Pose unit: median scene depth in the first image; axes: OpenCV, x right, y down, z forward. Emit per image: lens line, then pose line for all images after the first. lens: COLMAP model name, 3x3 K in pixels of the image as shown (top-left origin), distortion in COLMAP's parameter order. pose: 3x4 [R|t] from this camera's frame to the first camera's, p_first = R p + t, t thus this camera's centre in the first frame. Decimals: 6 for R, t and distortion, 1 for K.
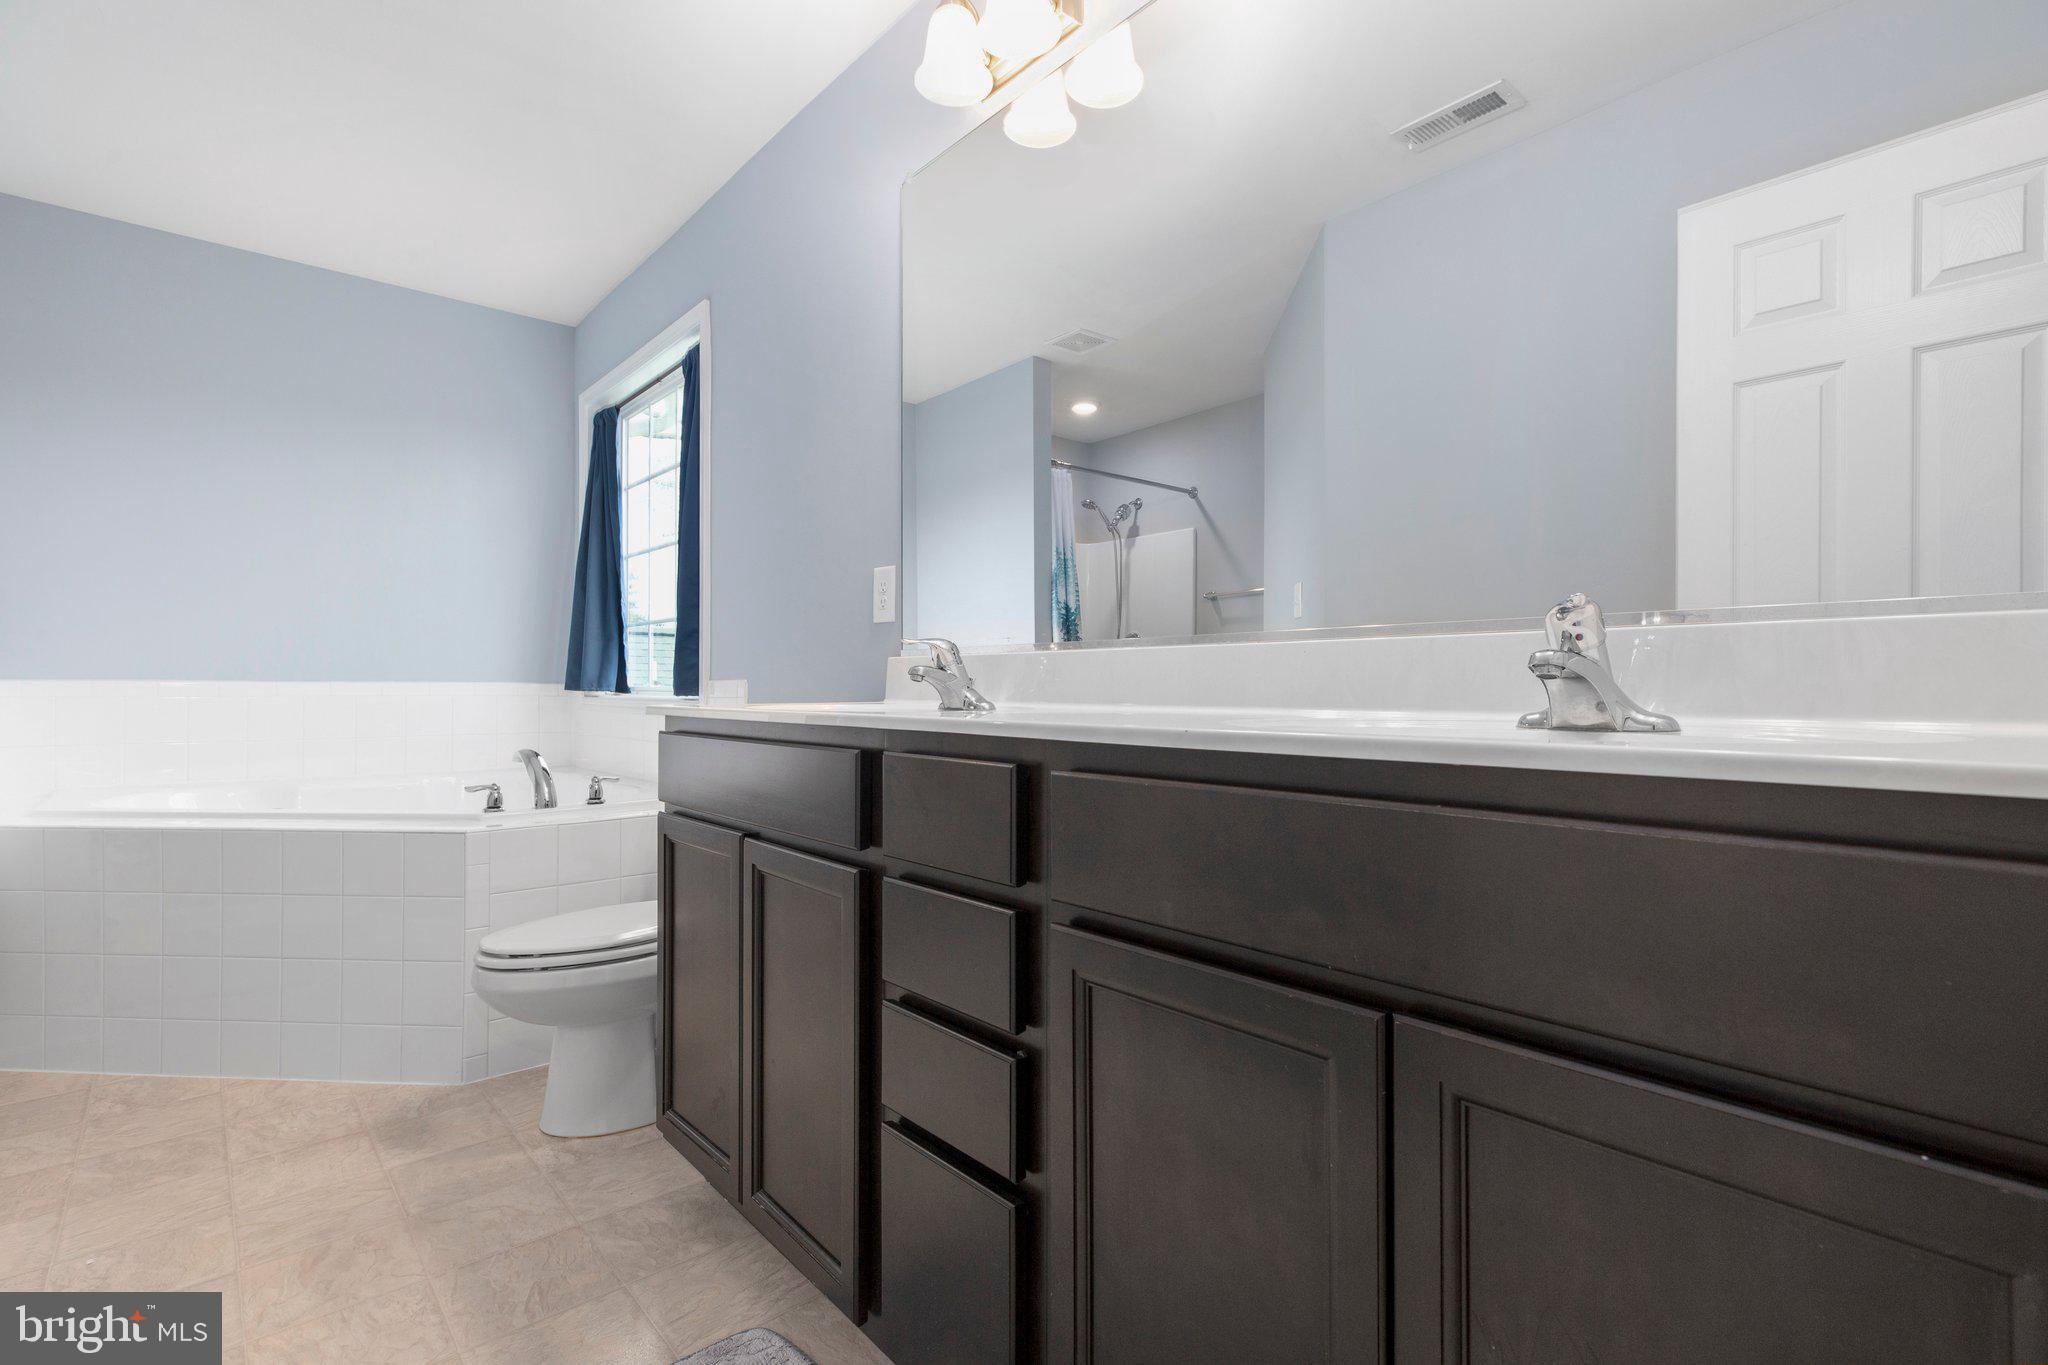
lens RADIAL K [[948.6, 0, 1021.5], [0, 948.6, 682.8], [0, 0, 1]] dist [0.005640, 0.000671]
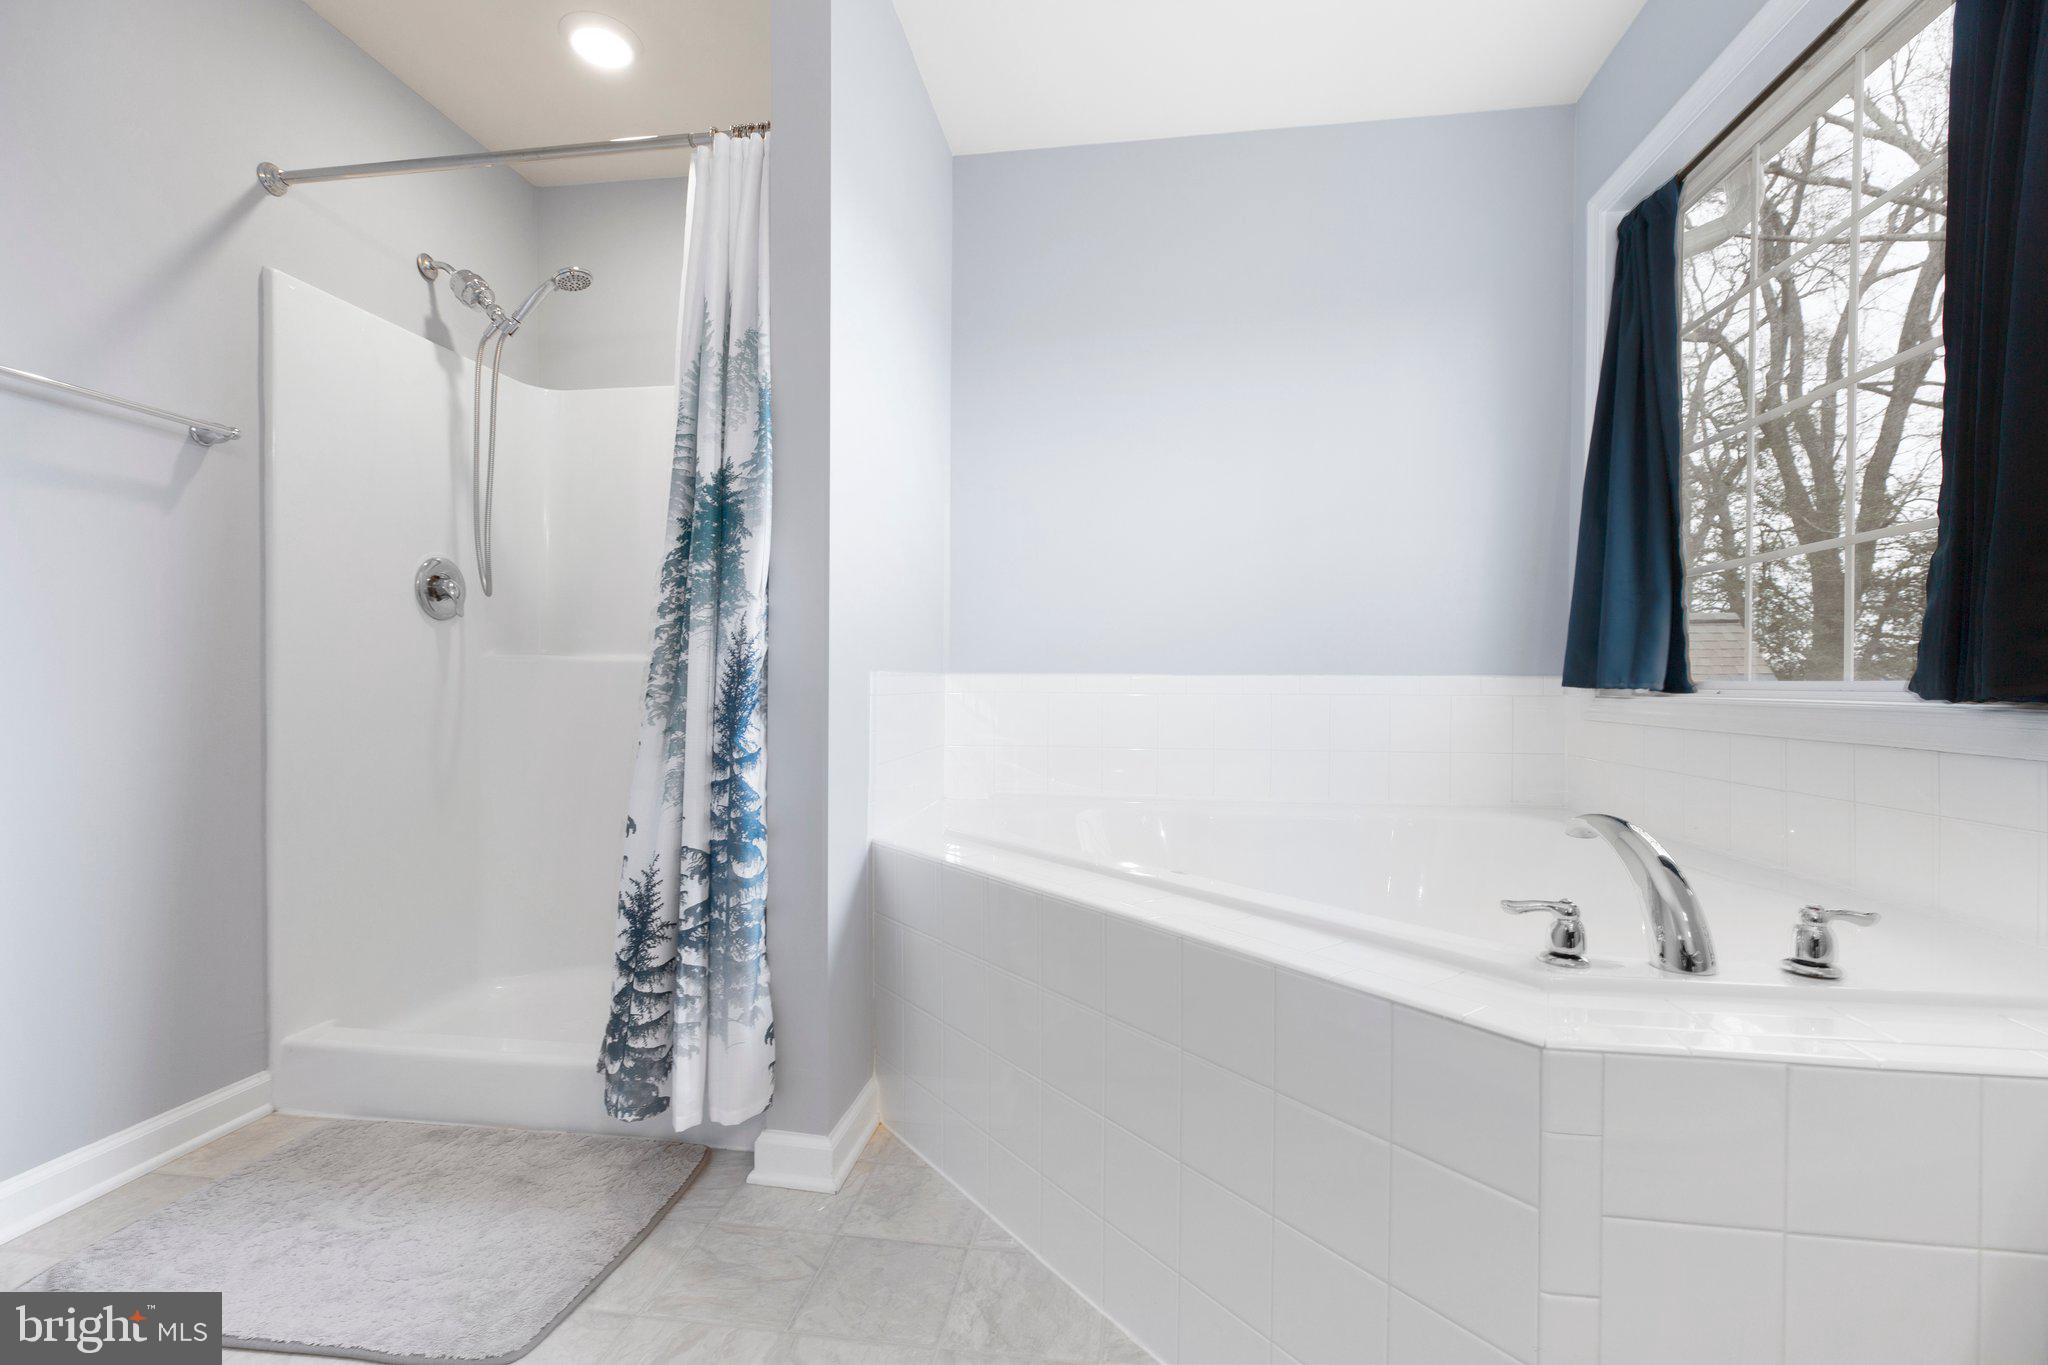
lens RADIAL K [[948.6, 0, 1019.8], [0, 948.6, 683.2], [0, 0, 1]] dist [0.005640, 0.000671]
pose [[0.654569, 0.004247, -0.755990, -0.365019], [-0.002496, 0.999991, 0.003457, 0.006508], [0.755998, -0.000376, 0.654574, 0.492699]]
